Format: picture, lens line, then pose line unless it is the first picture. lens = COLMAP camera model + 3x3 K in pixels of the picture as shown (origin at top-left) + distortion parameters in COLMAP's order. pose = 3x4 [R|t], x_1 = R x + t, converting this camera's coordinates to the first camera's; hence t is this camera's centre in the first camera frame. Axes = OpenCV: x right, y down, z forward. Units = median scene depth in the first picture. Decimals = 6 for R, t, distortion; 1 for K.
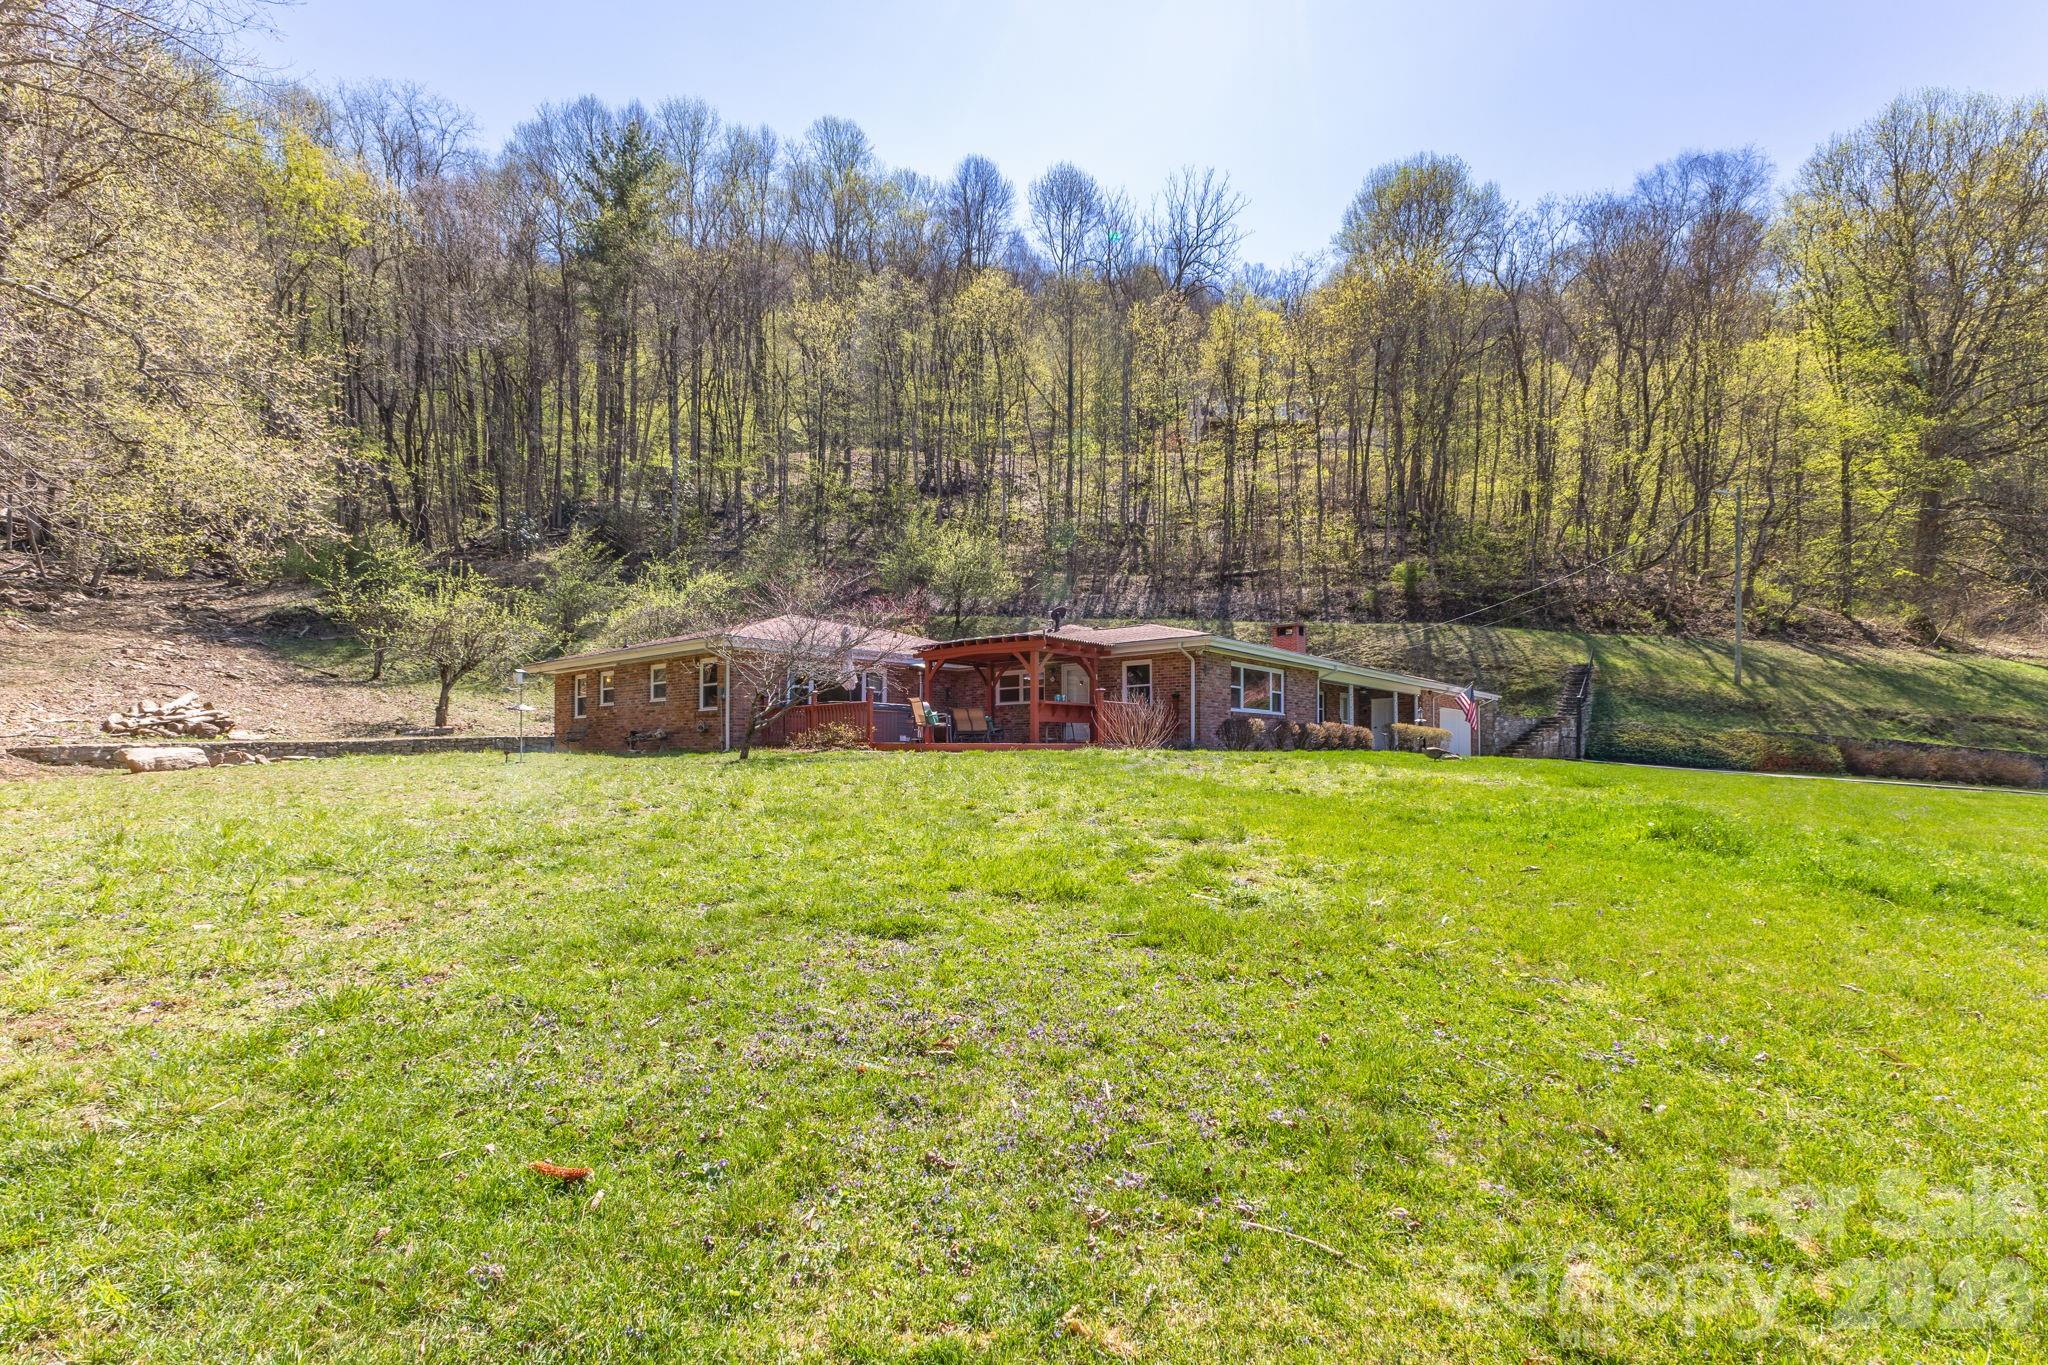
lens RADIAL K [[930.0, 0, 1024.1], [0, 930.0, 684.2], [0, 0, 1]] dist [0.000587, -0.000040]
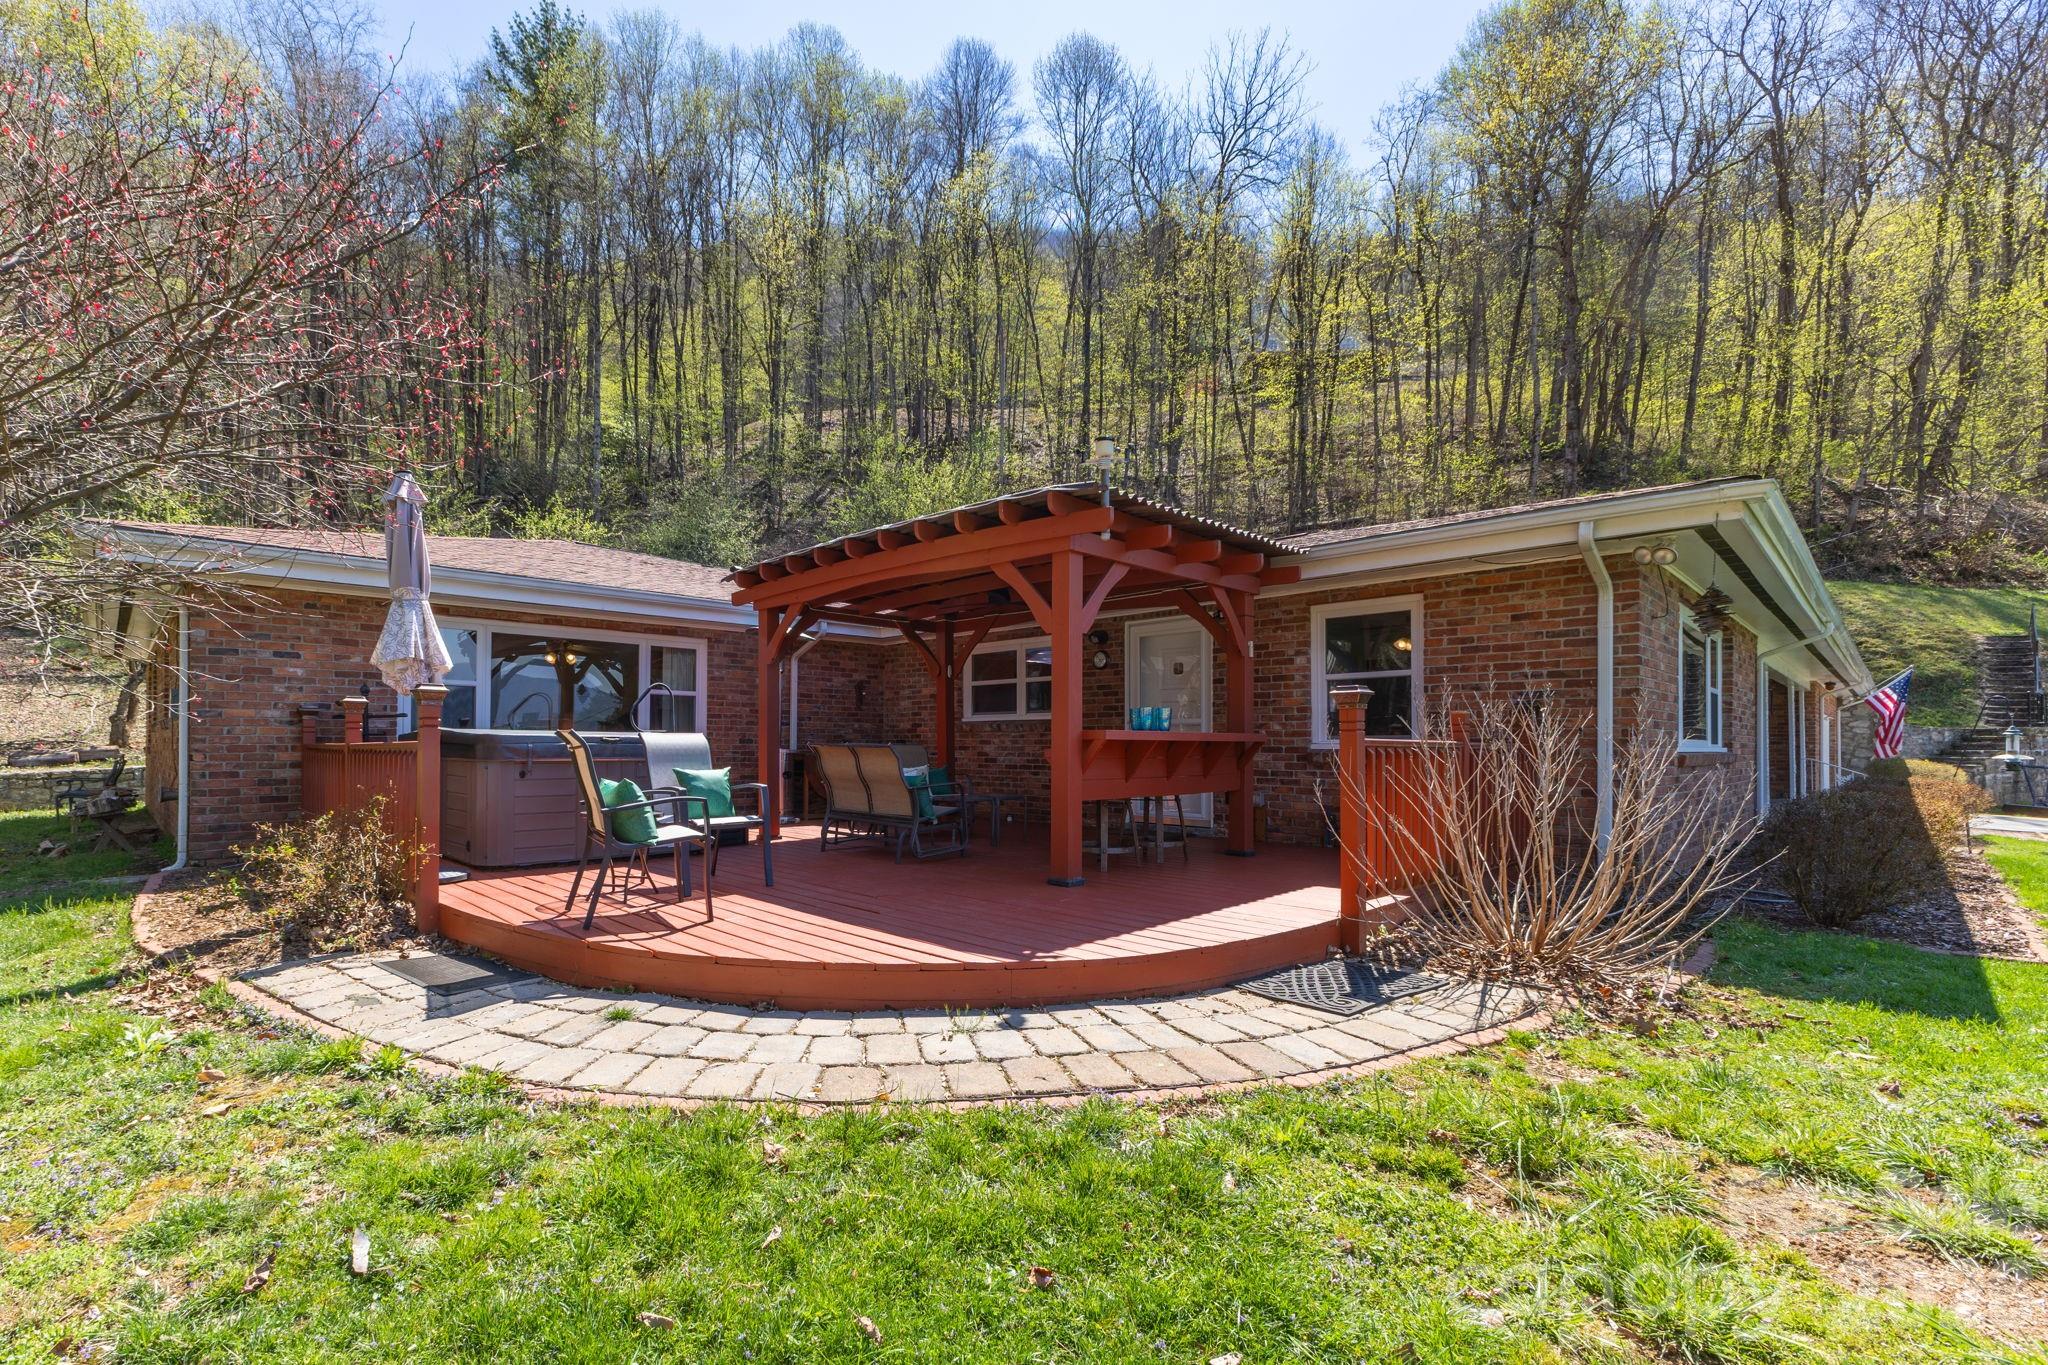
lens RADIAL K [[930.0, 0, 1023.9], [0, 930.0, 681.2], [0, 0, 1]] dist [0.000587, -0.000040]
pose [[0.999986, 0.005233, -0.000527, -0.000672], [-0.005233, 0.999986, 0.000092, 0.001311], [0.000527, -0.000089, 1.000000, 0.207113]]
